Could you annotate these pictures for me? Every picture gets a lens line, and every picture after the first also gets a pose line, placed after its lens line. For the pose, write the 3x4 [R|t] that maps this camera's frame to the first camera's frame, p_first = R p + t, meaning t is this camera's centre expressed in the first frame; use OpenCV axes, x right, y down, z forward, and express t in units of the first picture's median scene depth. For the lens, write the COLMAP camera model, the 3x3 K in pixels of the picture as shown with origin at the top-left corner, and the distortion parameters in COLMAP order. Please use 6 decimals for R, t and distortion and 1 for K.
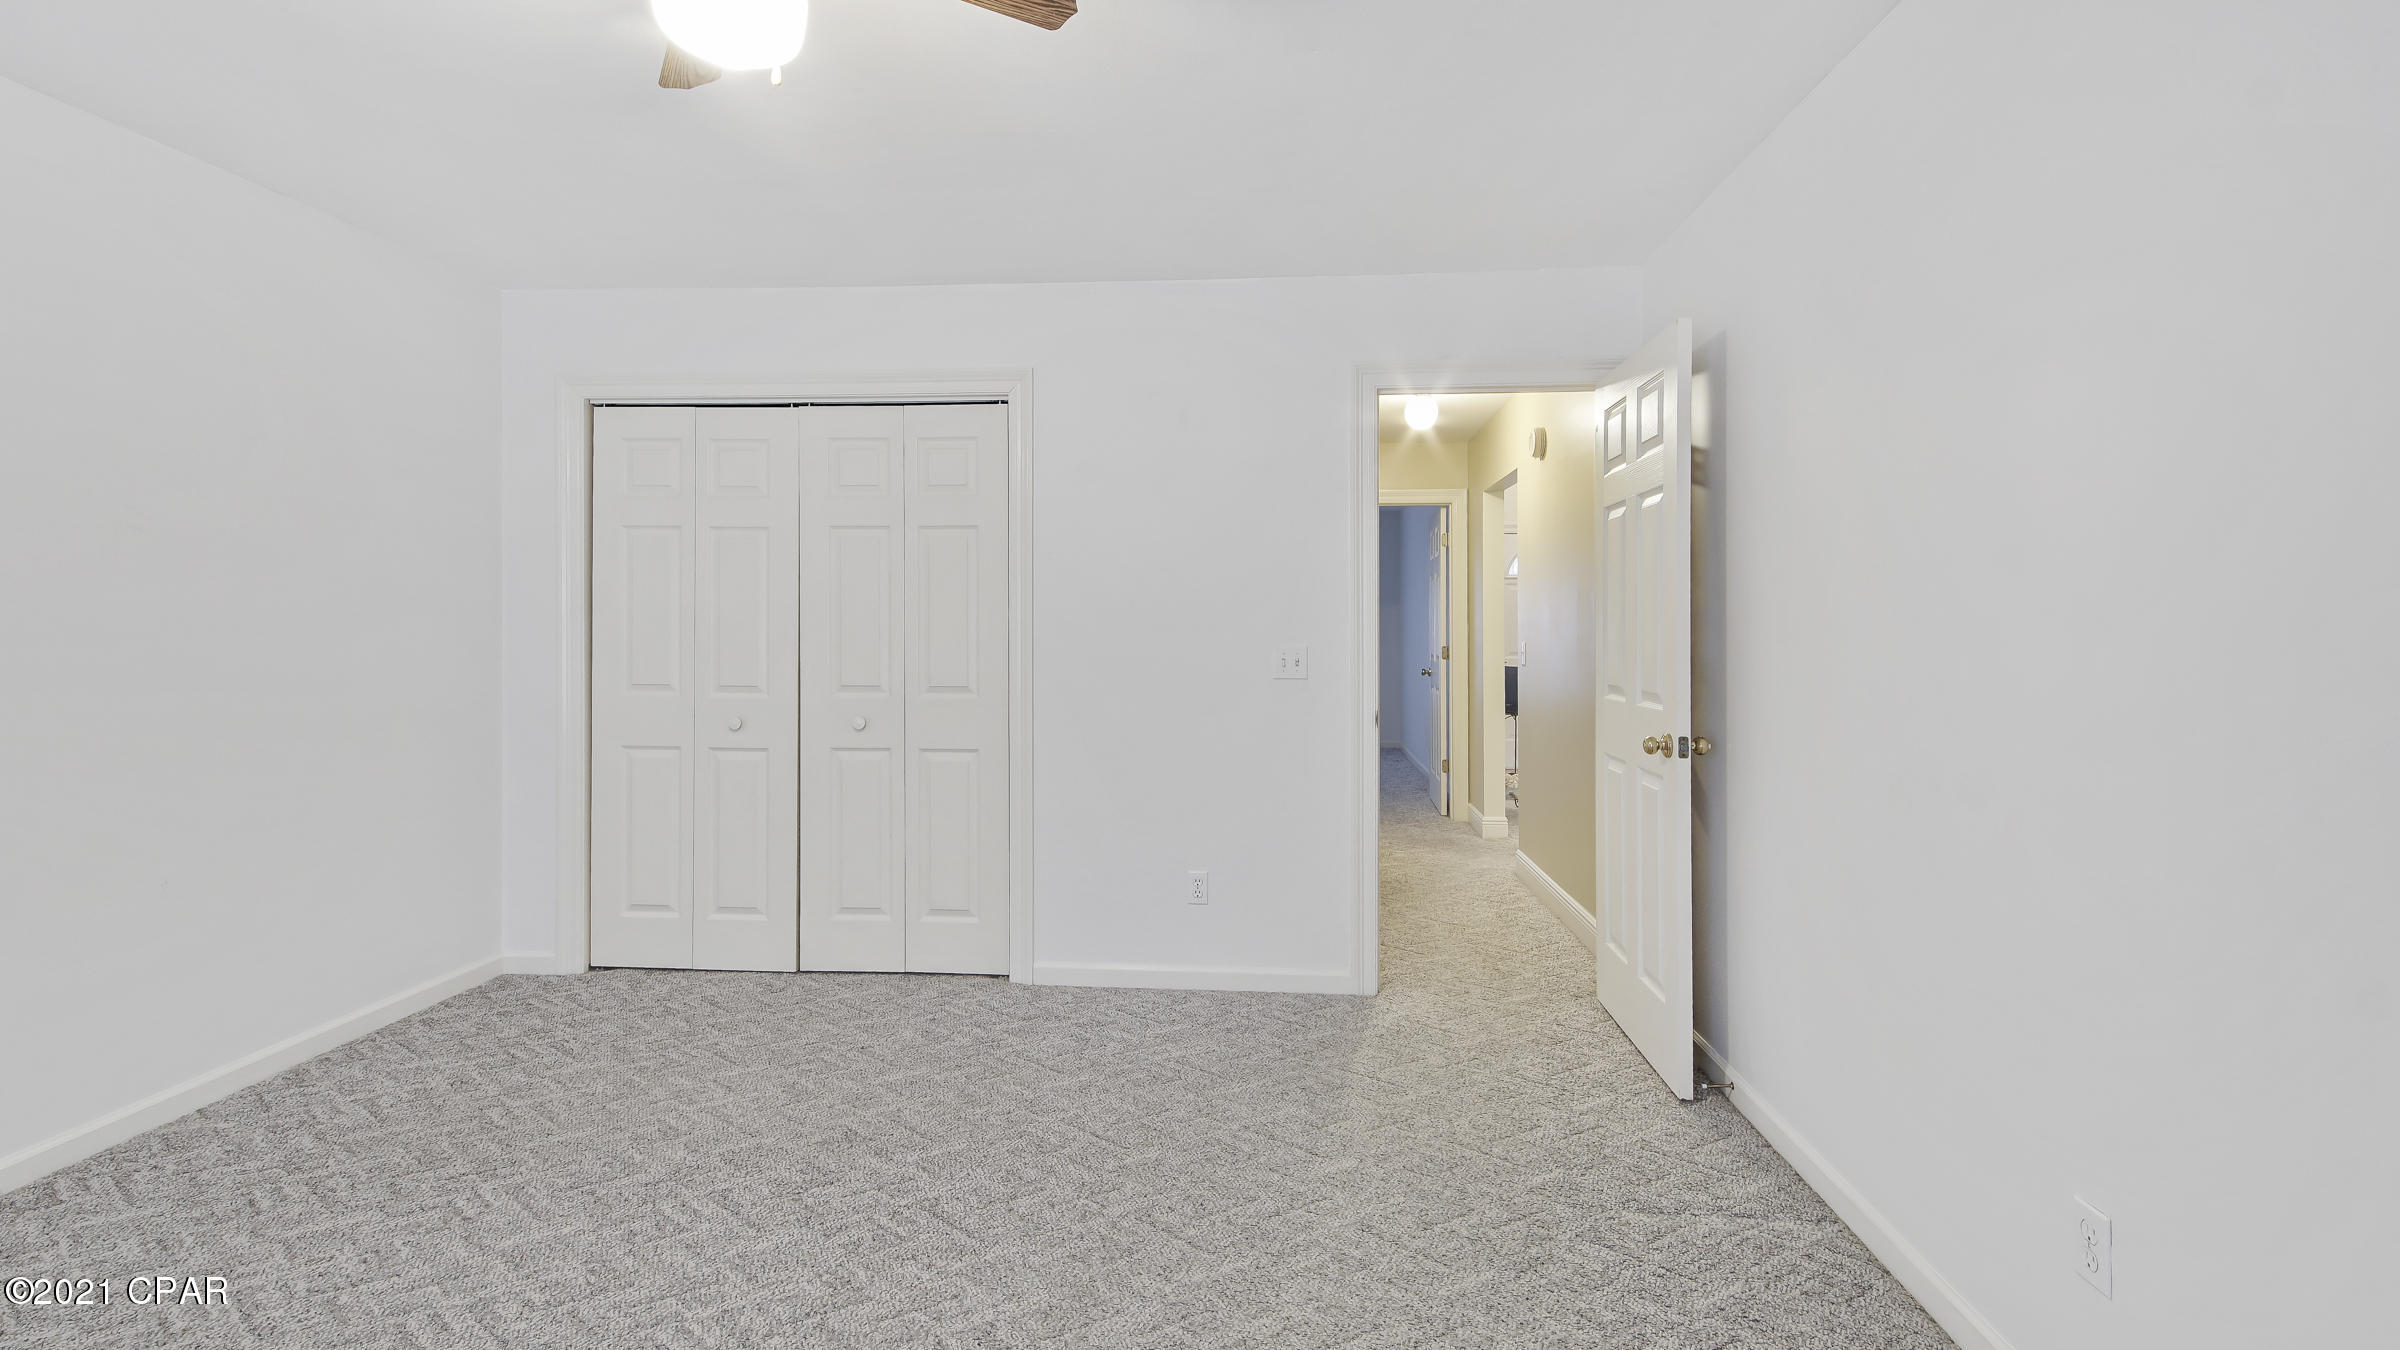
lens RADIAL K [[1062.7, 0, 1204.1], [0, 1062.7, 651.2], [0, 0, 1]] dist [-0.001831, -0.007929]
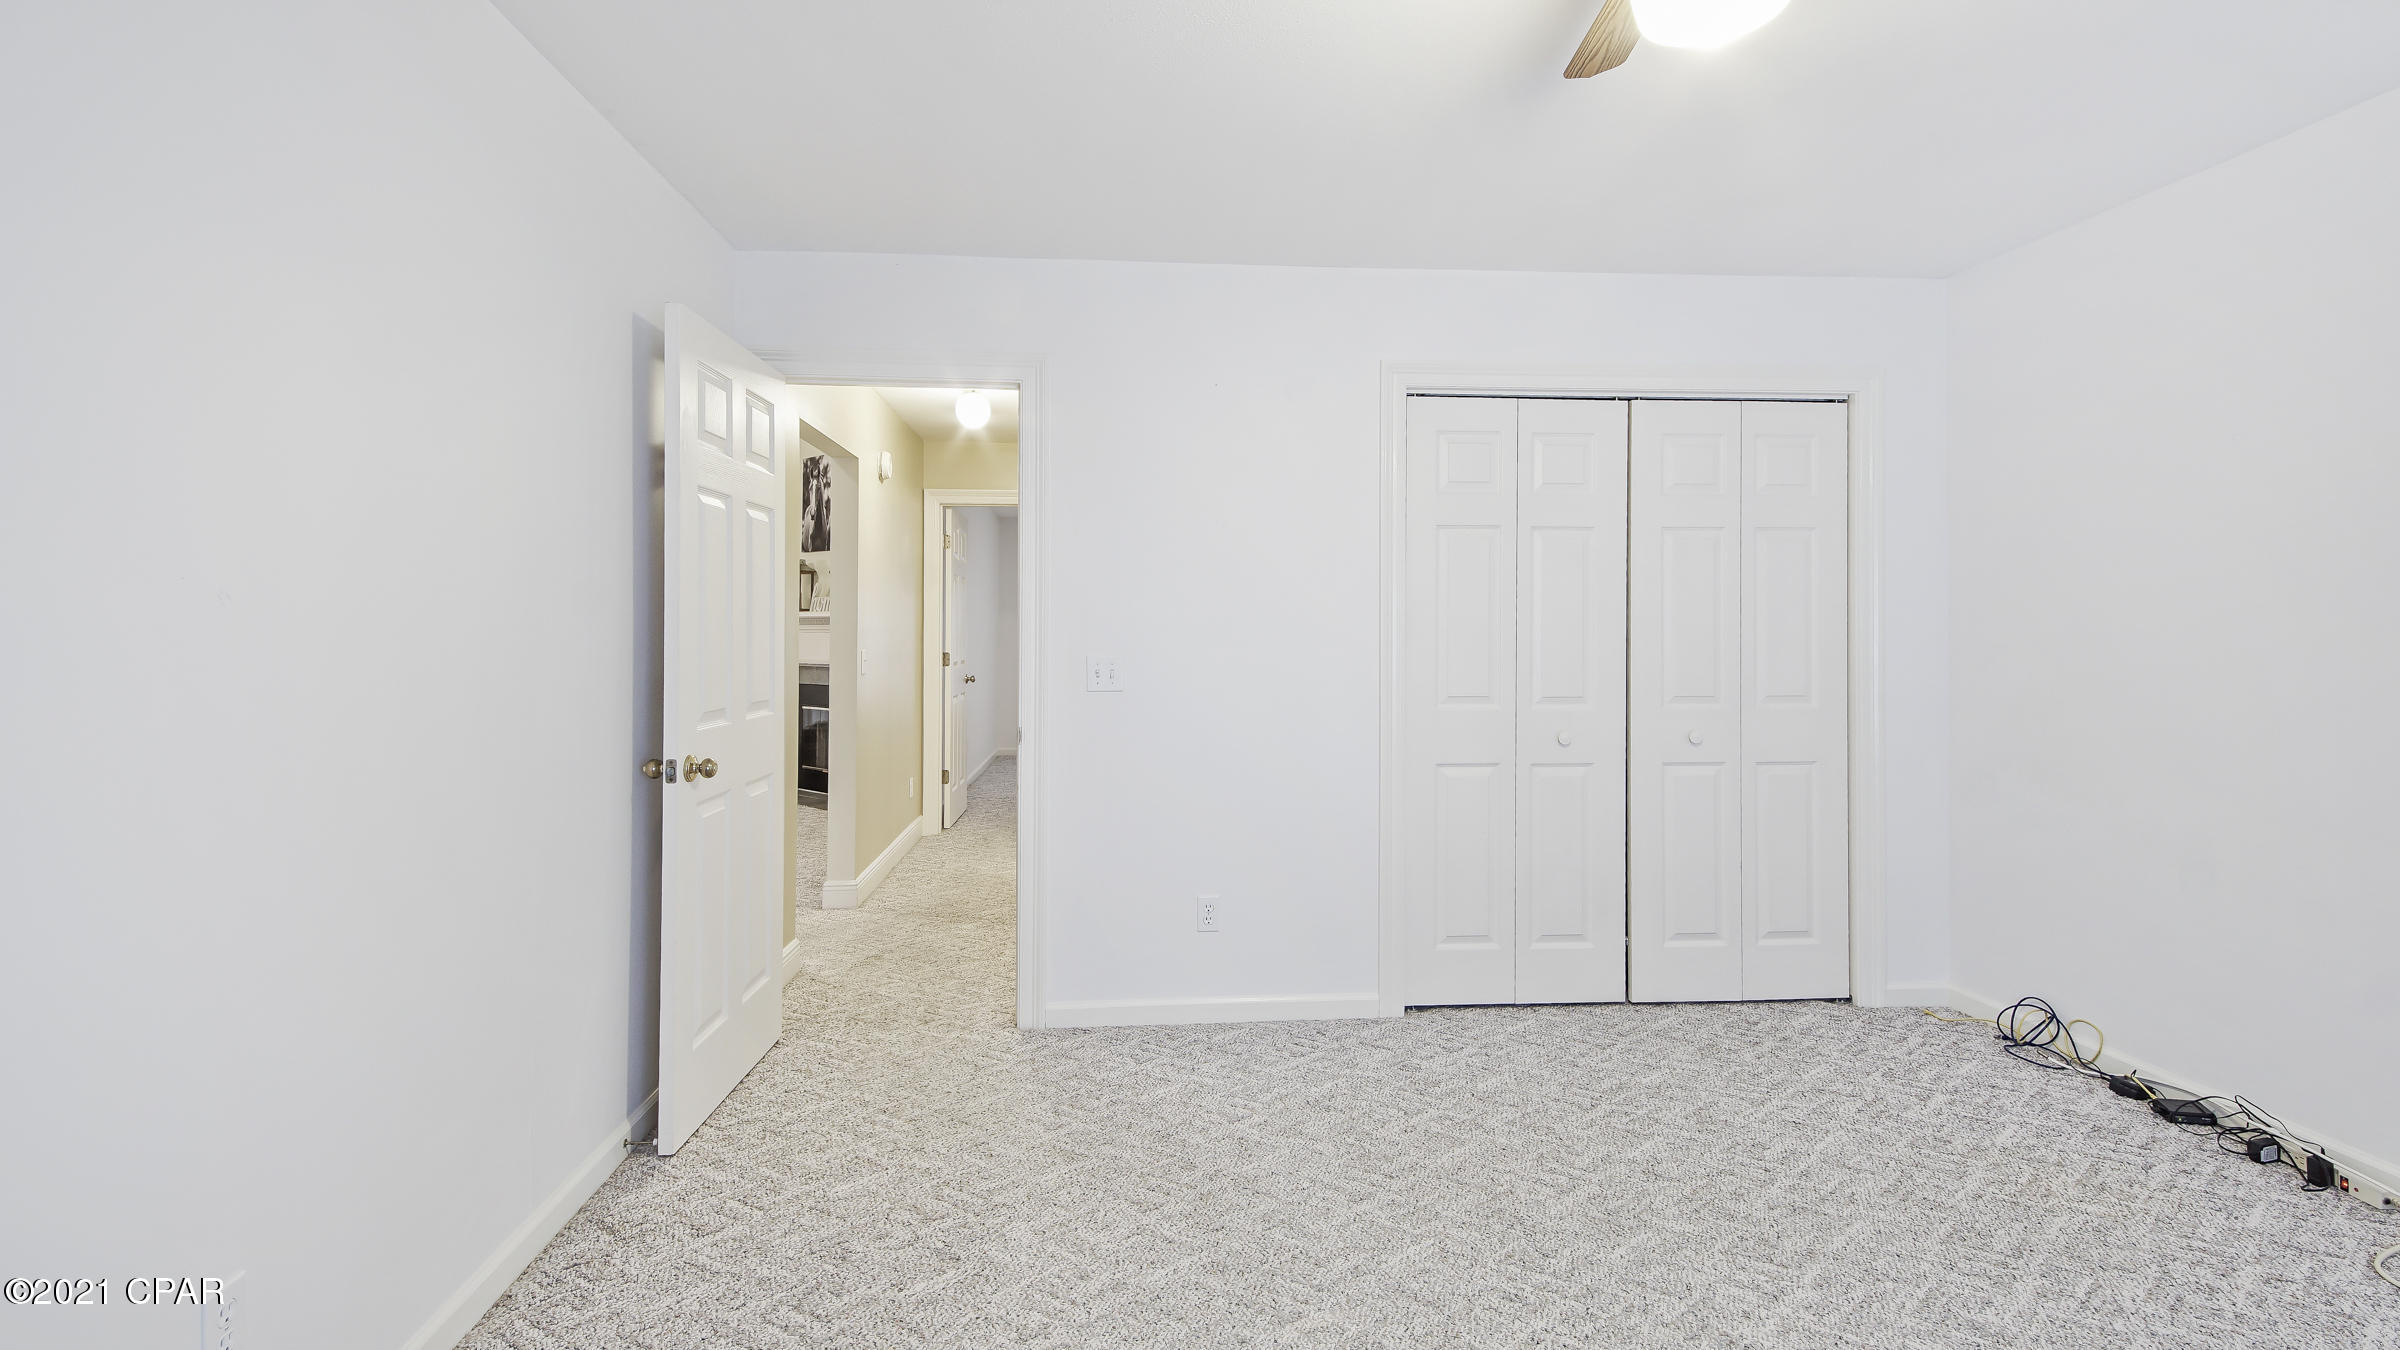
lens RADIAL K [[1149.7, 0, 1178.6], [0, 1149.7, 636.9], [0, 0, 1]] dist [0.016477, 0.000026]
pose [[0.991463, -0.002770, 0.130356, -0.892348], [0.005031, 0.999842, -0.017023, -0.004848], [-0.130288, 0.017534, 0.991321, 0.037613]]
